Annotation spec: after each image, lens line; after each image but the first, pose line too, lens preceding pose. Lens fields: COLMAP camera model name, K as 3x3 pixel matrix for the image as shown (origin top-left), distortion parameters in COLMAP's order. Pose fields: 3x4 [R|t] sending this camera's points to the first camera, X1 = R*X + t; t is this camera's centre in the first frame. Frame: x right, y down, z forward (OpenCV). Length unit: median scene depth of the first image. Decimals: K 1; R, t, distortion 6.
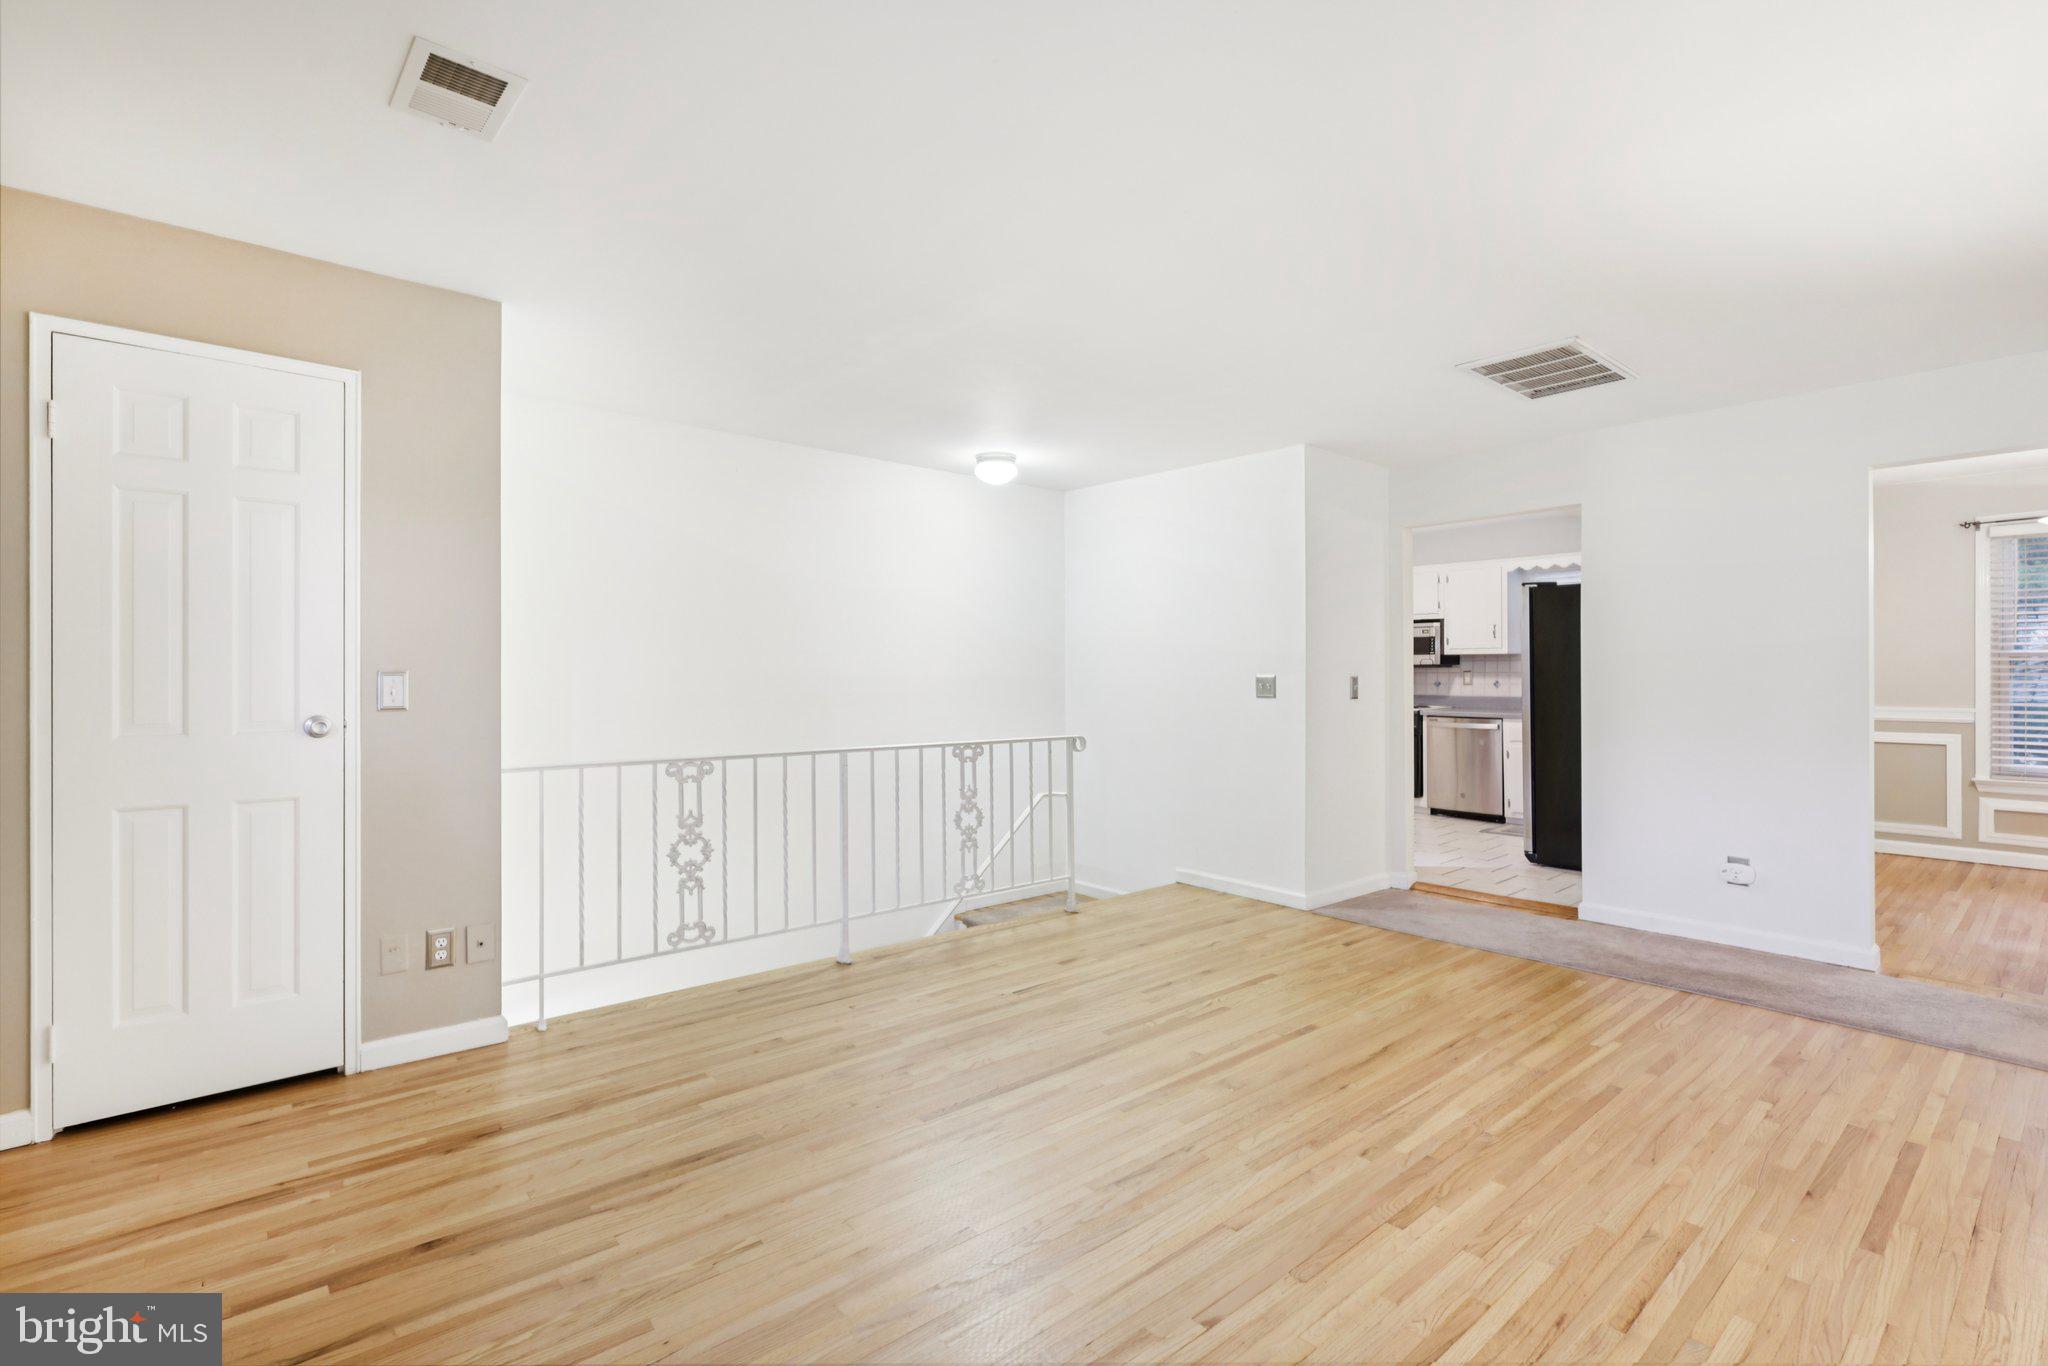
lens RADIAL K [[952.3, 0, 1018.9], [0, 952.3, 673.7], [0, 0, 1]] dist [-0.000625, 0.001284]
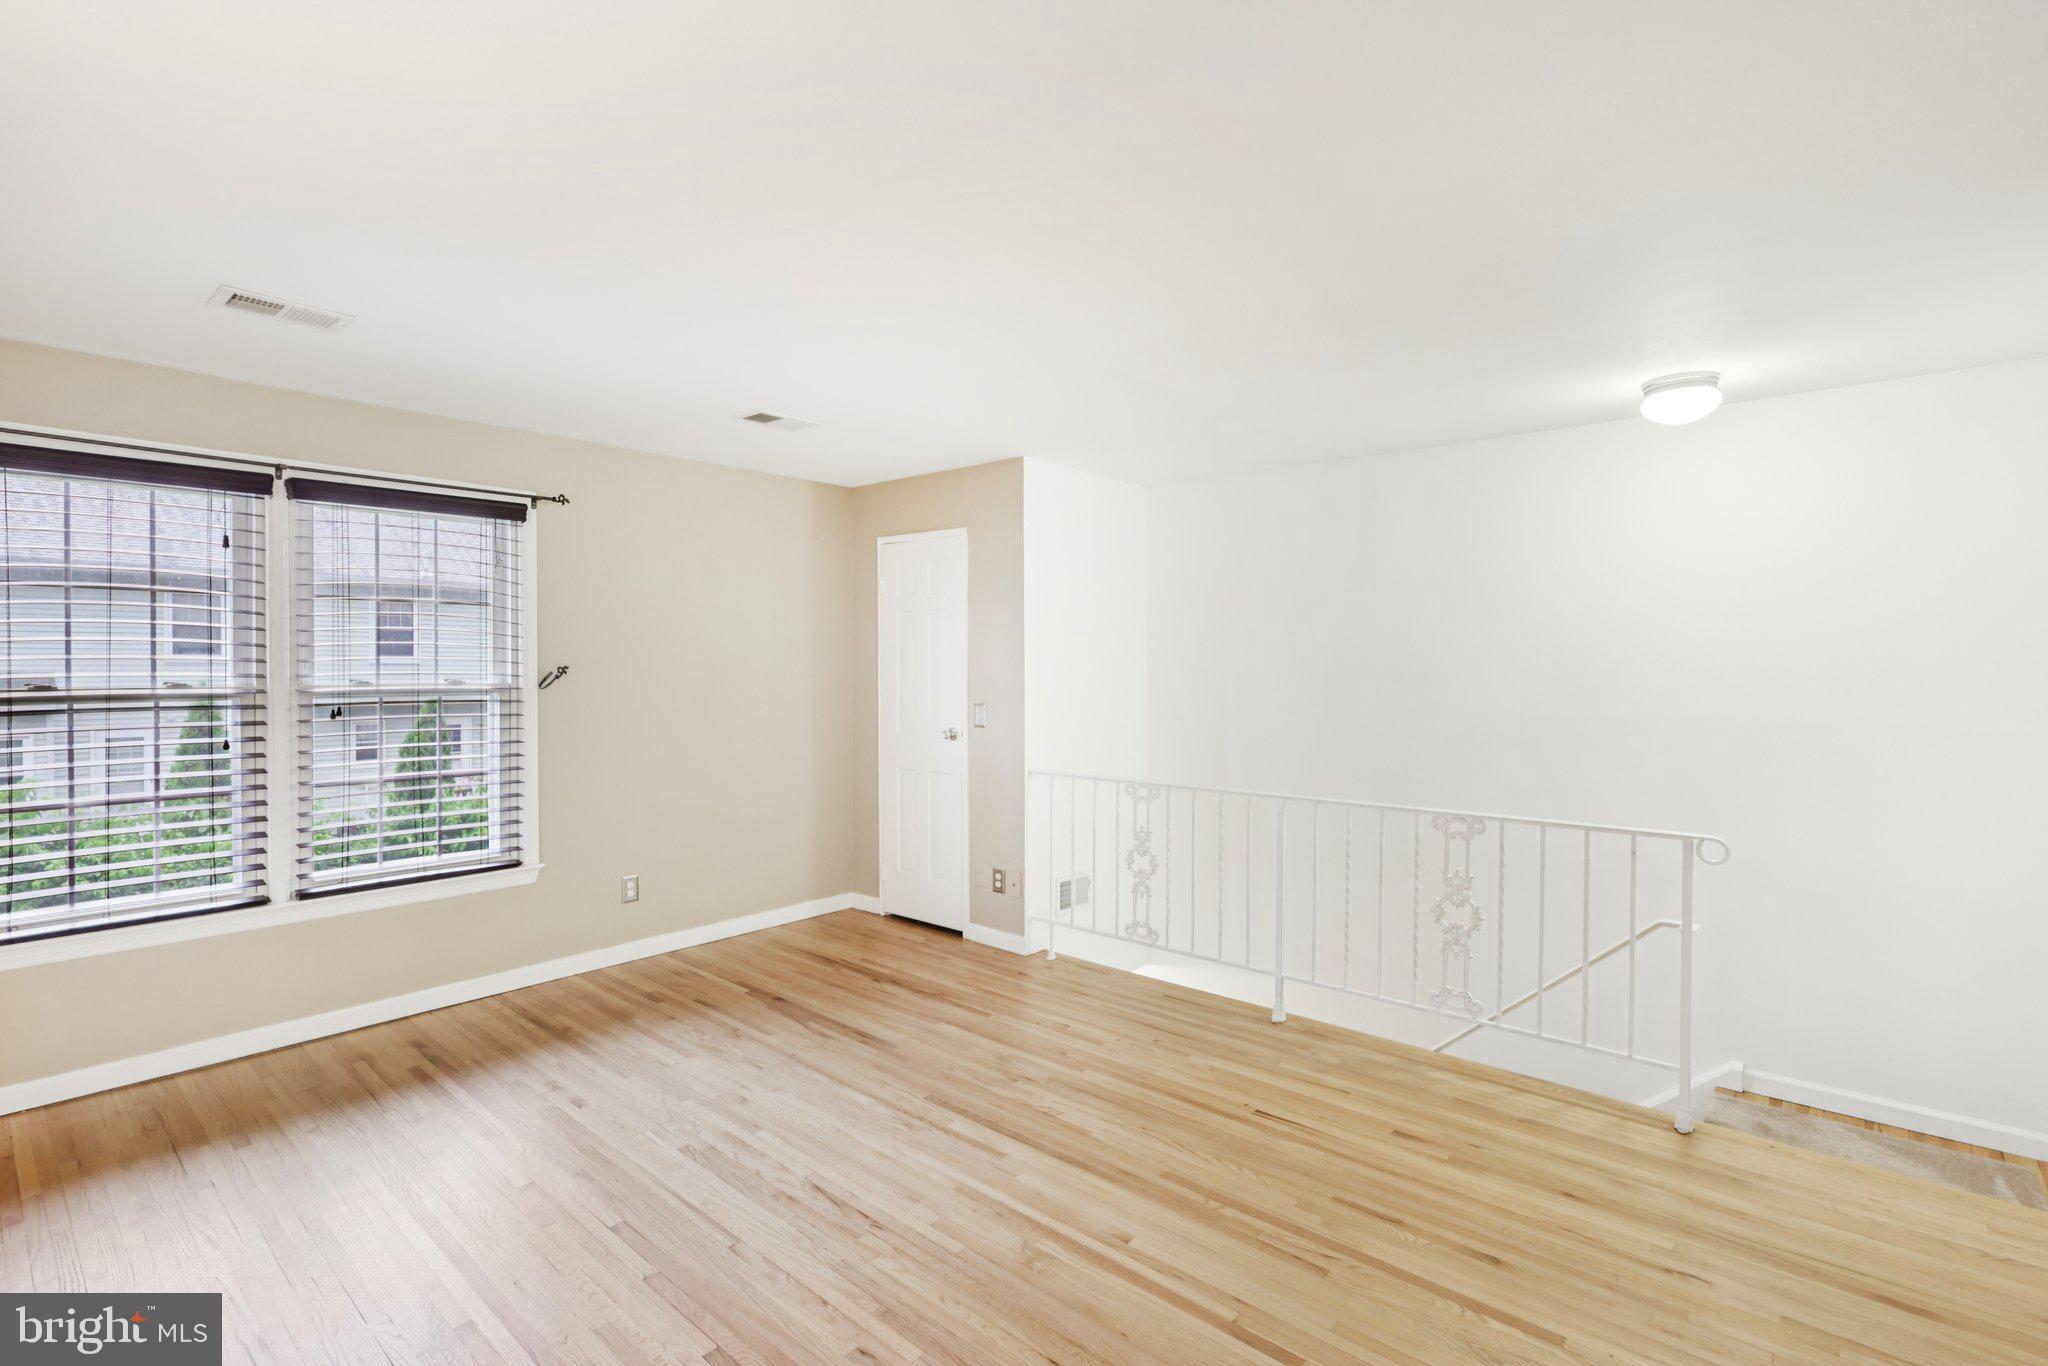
lens RADIAL K [[943.1, 0, 1016.0], [0, 943.1, 679.0], [0, 0, 1]] dist [-0.001512, 0.000592]
pose [[0.131291, 0.013846, -0.991247, 0.947281], [0.005419, 0.999877, 0.014684, -0.069530], [0.991329, -0.007300, 0.131199, 0.829020]]
